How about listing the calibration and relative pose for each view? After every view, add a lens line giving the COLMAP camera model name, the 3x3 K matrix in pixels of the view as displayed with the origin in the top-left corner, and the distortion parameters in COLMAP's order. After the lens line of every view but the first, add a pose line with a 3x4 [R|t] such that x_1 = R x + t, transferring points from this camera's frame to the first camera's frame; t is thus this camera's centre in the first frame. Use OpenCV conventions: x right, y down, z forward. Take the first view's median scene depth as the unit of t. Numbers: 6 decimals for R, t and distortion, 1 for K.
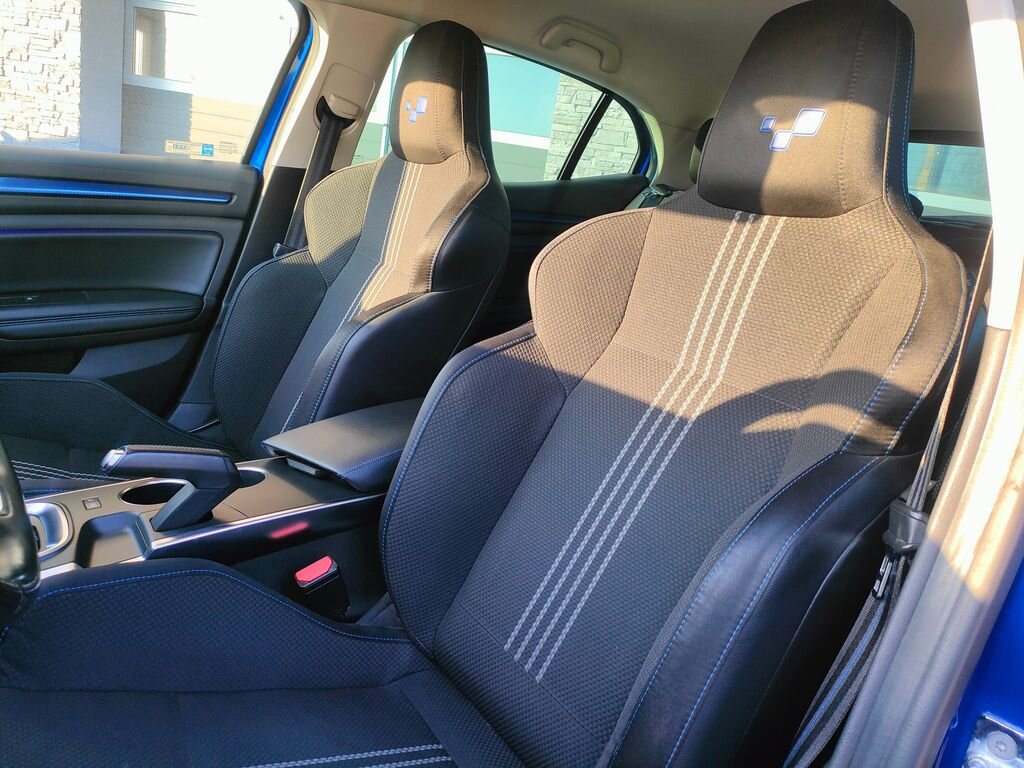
lens RADIAL K [[746.7, 0, 517.2], [0, 746.7, 384.4], [0, 0, 1]] dist [0.058924, -0.049585]
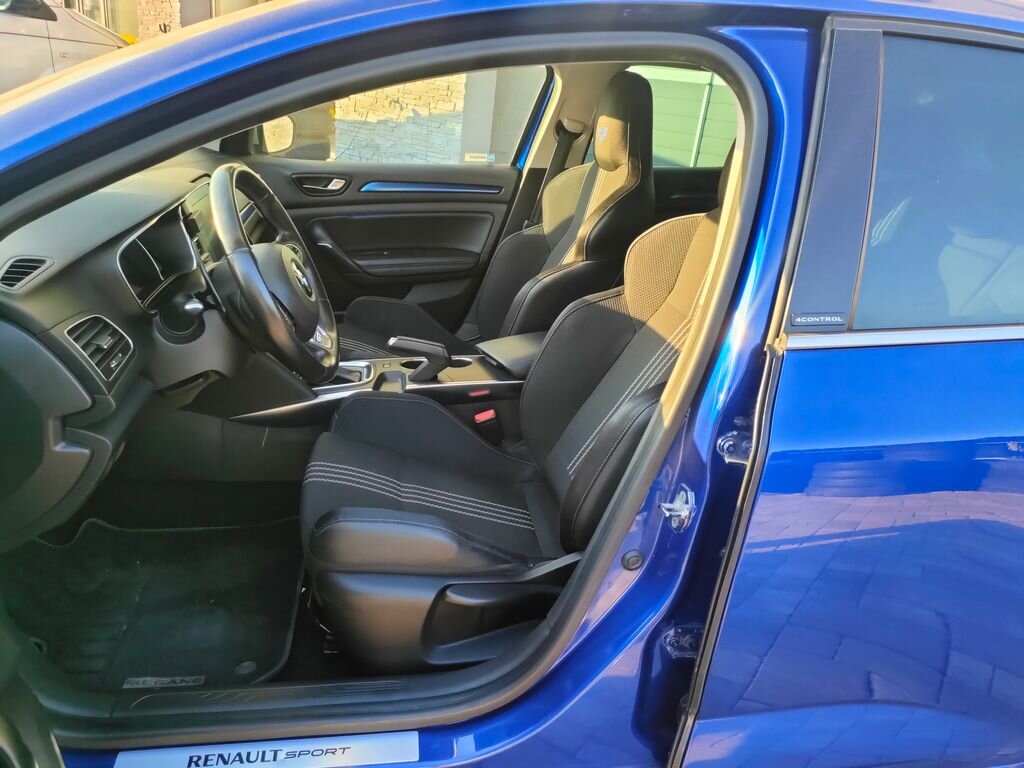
lens RADIAL K [[746.7, 0, 507.6], [0, 746.7, 382.9], [0, 0, 1]] dist [0.058924, -0.049585]
pose [[0.888019, 0.114732, -0.445262, 0.462957], [-0.081418, 0.992302, 0.093312, -0.004522], [0.452540, -0.046611, 0.890525, -0.470600]]
